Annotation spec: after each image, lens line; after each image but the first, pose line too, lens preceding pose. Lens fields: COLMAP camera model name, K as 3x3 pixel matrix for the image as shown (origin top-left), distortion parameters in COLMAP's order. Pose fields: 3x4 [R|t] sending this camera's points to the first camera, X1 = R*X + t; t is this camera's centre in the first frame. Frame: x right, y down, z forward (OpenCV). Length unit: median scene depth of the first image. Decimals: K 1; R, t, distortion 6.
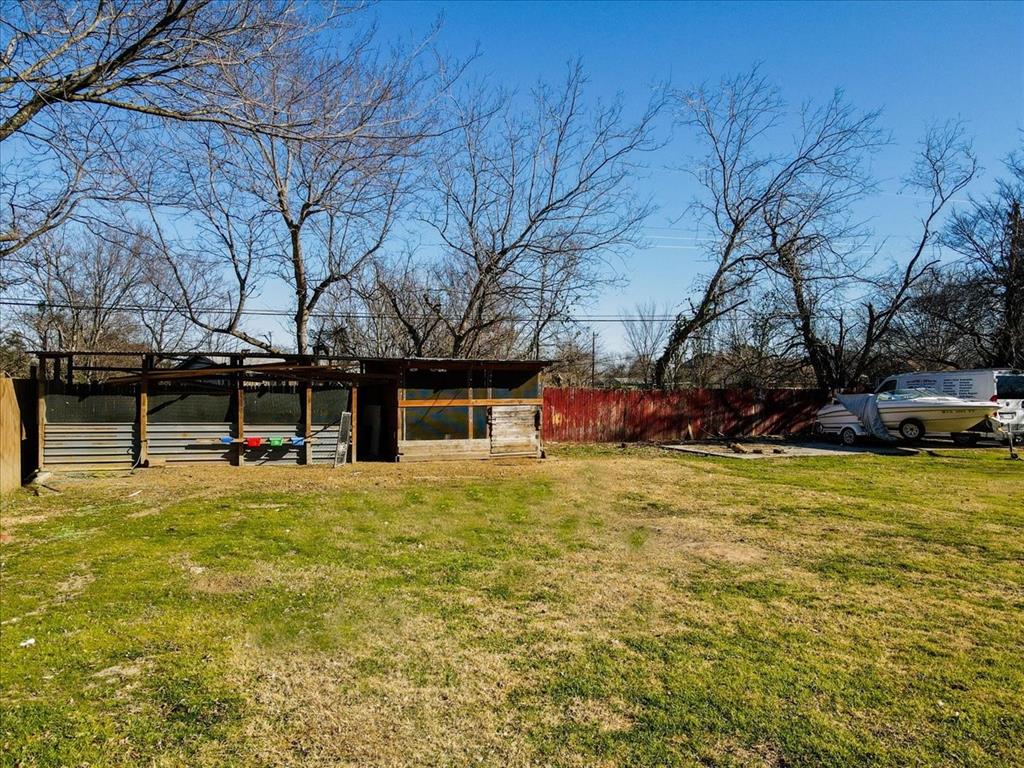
lens RADIAL K [[697.5, 0, 512.0], [0, 697.5, 384.0], [0, 0, 1]] dist [0.052353, 0.000842]
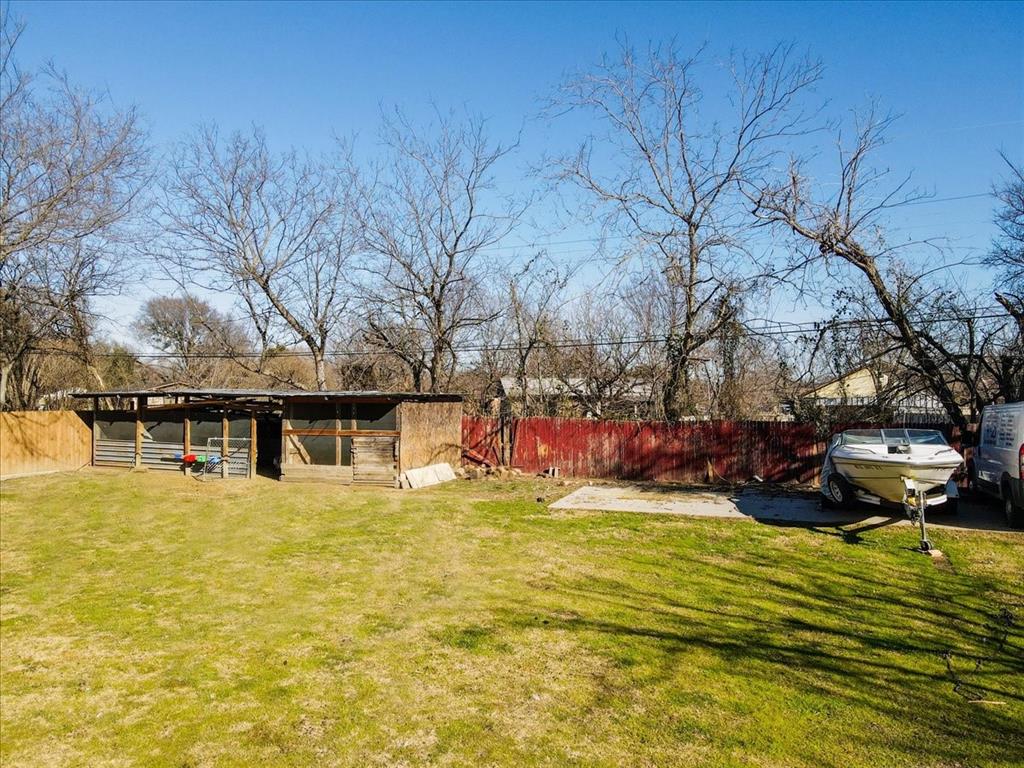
lens RADIAL K [[697.5, 0, 512.0], [0, 697.5, 384.0], [0, 0, 1]] dist [0.052353, 0.000842]
pose [[0.780353, -0.013343, -0.625197, 0.648494], [-0.001134, 0.999741, -0.022751, -0.019264], [0.625338, 0.018463, 0.780135, 0.231008]]
